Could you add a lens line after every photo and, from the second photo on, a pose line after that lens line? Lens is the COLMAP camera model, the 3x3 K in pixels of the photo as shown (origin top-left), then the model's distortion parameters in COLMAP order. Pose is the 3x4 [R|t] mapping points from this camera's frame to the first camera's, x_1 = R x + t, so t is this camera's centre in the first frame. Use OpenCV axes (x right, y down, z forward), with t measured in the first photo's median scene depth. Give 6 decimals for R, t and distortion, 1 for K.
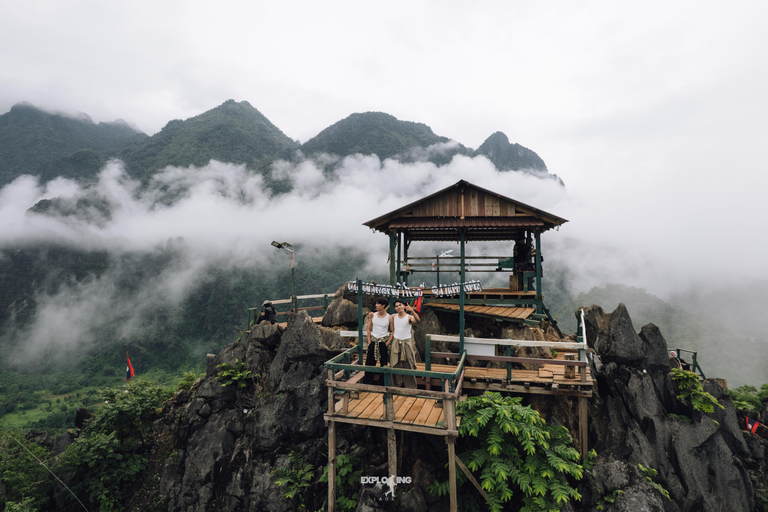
lens RADIAL K [[496.8, 0, 387.2], [0, 496.8, 252.2], [0, 0, 1]] dist [-0.071473, 0.060389]
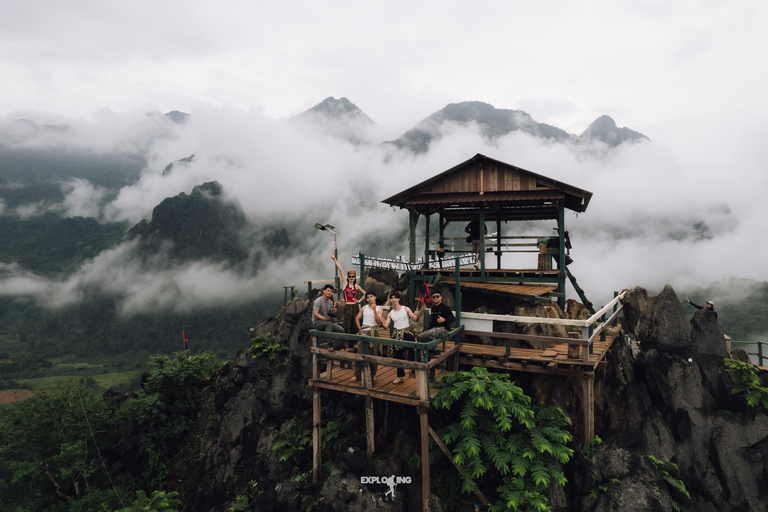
lens RADIAL K [[496.8, 0, 387.2], [0, 496.8, 252.2], [0, 0, 1]] dist [-0.071473, 0.060389]
pose [[0.980411, 0.000324, -0.196964, 0.184241], [0.002721, 0.999881, 0.015186, 0.035135], [0.196945, -0.015425, 0.980293, 0.015277]]
